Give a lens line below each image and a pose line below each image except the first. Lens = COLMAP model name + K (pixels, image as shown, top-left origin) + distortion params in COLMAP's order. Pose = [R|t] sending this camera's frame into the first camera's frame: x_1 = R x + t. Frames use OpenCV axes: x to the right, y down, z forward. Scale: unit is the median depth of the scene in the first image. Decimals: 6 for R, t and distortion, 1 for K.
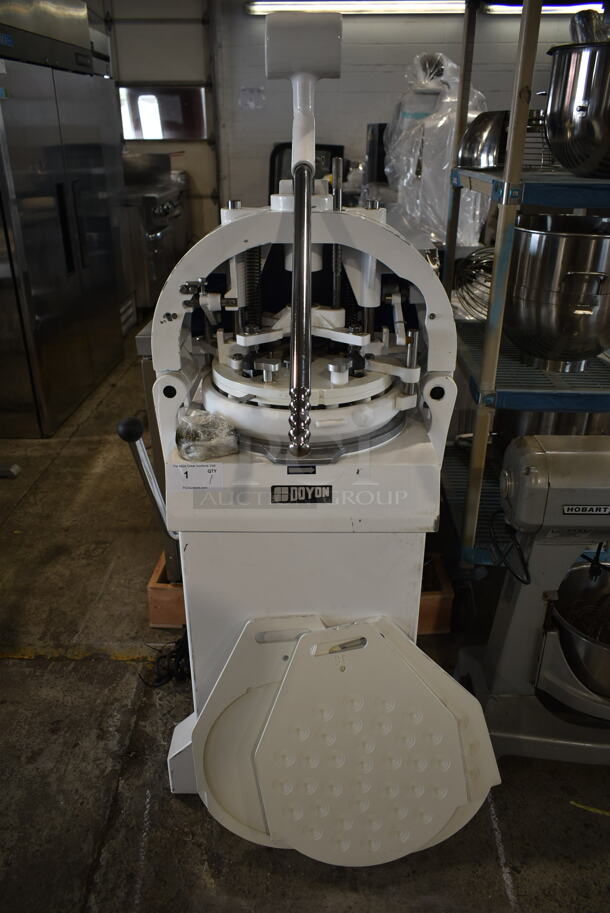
lens RADIAL K [[705.0, 0, 295.0], [0, 705.0, 456.4], [0, 0, 1]] dist [-0.013444, 0.003056]
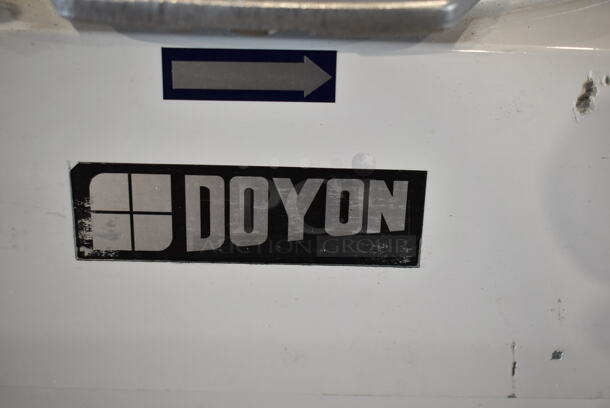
lens RADIAL K [[773.0, 0, 304.3], [0, 773.0, 205.1], [0, 0, 1]] dist [0.087685, 0.000000]
pose [[0.998516, 0.022508, 0.049595, 0.011218], [-0.030623, 0.985056, 0.169491, 0.015165], [-0.045039, -0.170758, 0.984283, 0.680399]]
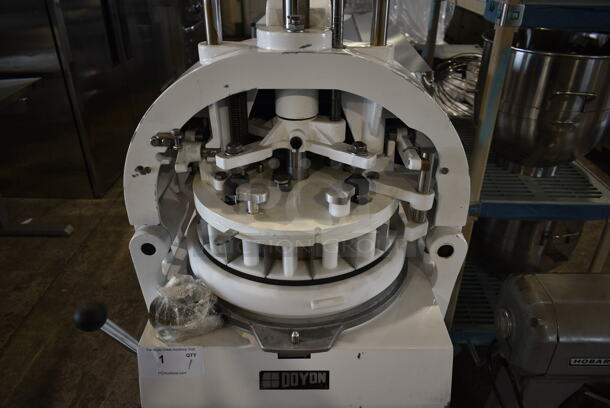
lens RADIAL K [[471.0, 0, 309.5], [0, 471.0, 203.6], [0, 0, 1]] dist [-0.013444, 0.003056]
pose [[0.999755, -0.001863, 0.022077, 0.013008], [0.000382, 0.997758, 0.066918, -0.171011], [-0.022152, -0.066893, 0.997514, 0.362515]]
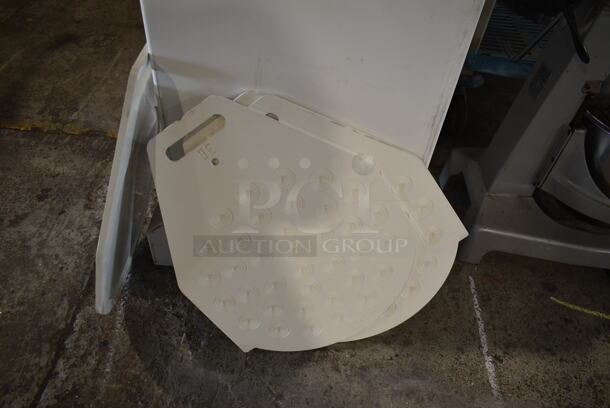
lens RADIAL K [[471.0, 0, 307.4], [0, 471.0, 202.2], [0, 0, 1]] dist [-0.013444, 0.003056]
pose [[0.996043, 0.069377, 0.055550, -0.006726], [-0.083955, 0.939562, 0.331927, 0.174738], [-0.029165, -0.335277, 0.941668, 0.436451]]
